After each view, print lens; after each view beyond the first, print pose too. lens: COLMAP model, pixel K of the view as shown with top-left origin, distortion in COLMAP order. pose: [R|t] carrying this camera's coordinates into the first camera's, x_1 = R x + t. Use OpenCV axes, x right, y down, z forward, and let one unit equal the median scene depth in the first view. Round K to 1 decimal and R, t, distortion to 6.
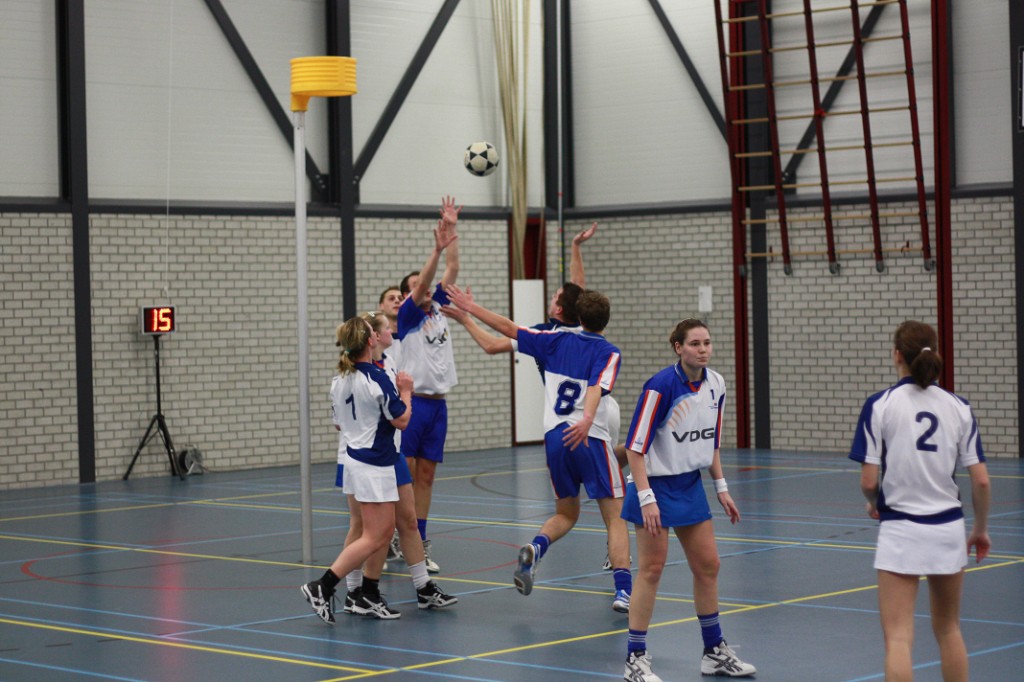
lens RADIAL K [[2432.3, 0, 513.6], [0, 2432.3, 347.3], [0, 0, 1]] dist [-0.101050, 0.000000]
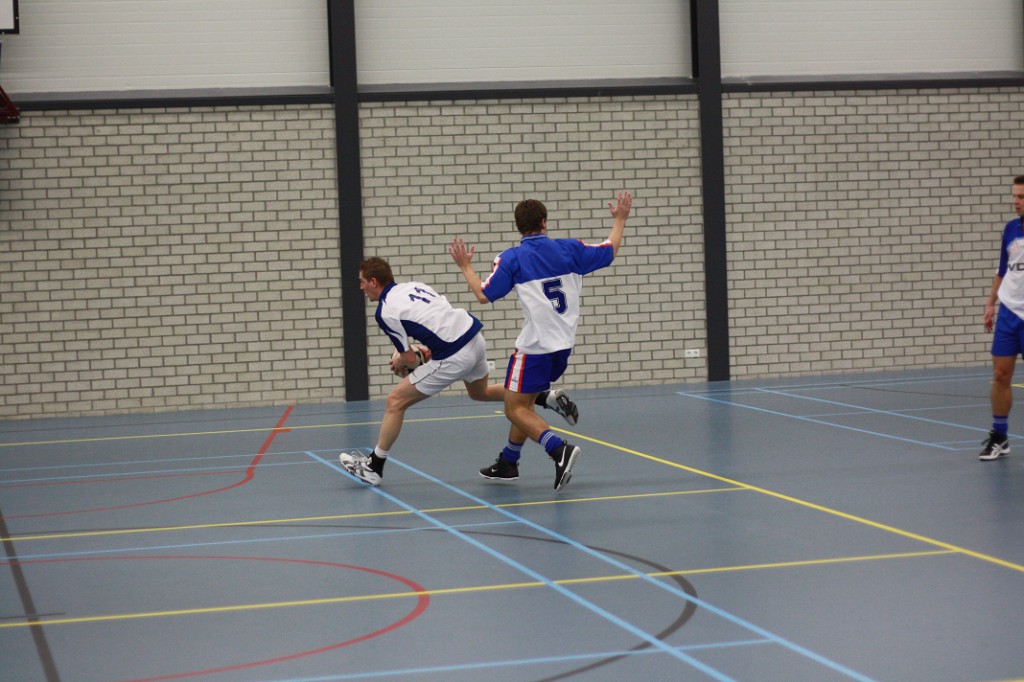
lens RADIAL K [[2432.3, 0, 520.0], [0, 2432.3, 335.2], [0, 0, 1]] dist [-0.101050, 0.000000]
pose [[0.519009, -0.043421, 0.853665, -0.652607], [0.041222, 0.998818, 0.025742, 0.001953], [-0.853774, 0.021830, 0.520185, 0.631271]]
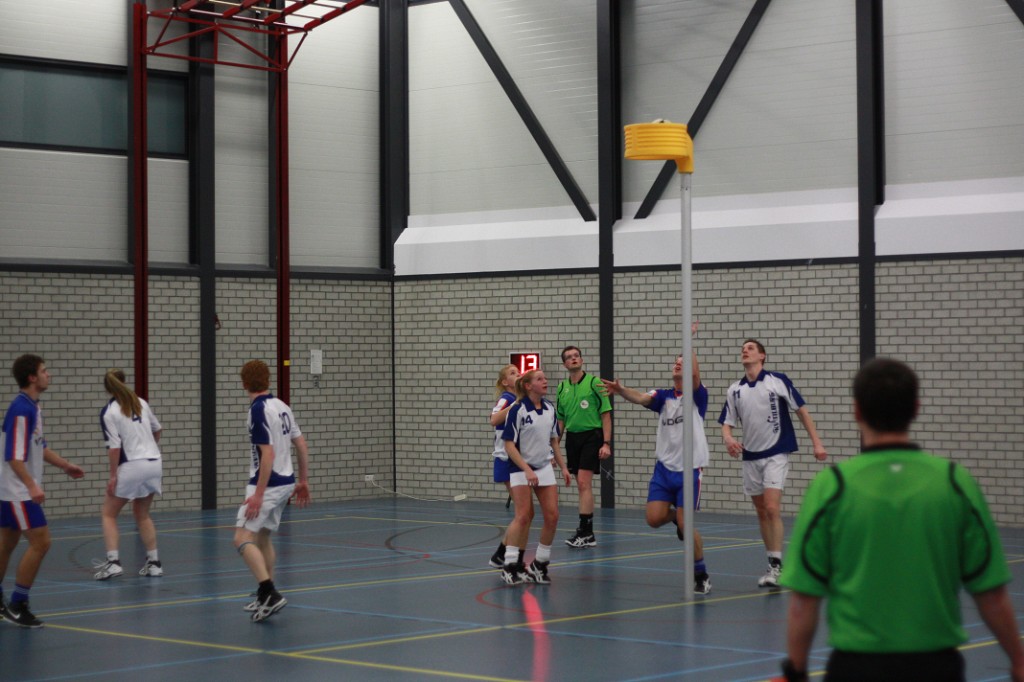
lens RADIAL K [[2432.3, 0, 523.0], [0, 2432.3, 338.1], [0, 0, 1]] dist [-0.101050, 0.000000]
pose [[-0.032892, 0.029909, 0.999011, -0.930741], [0.026378, 0.999230, -0.029047, 0.002789], [-0.999111, 0.025396, -0.033656, 0.901886]]
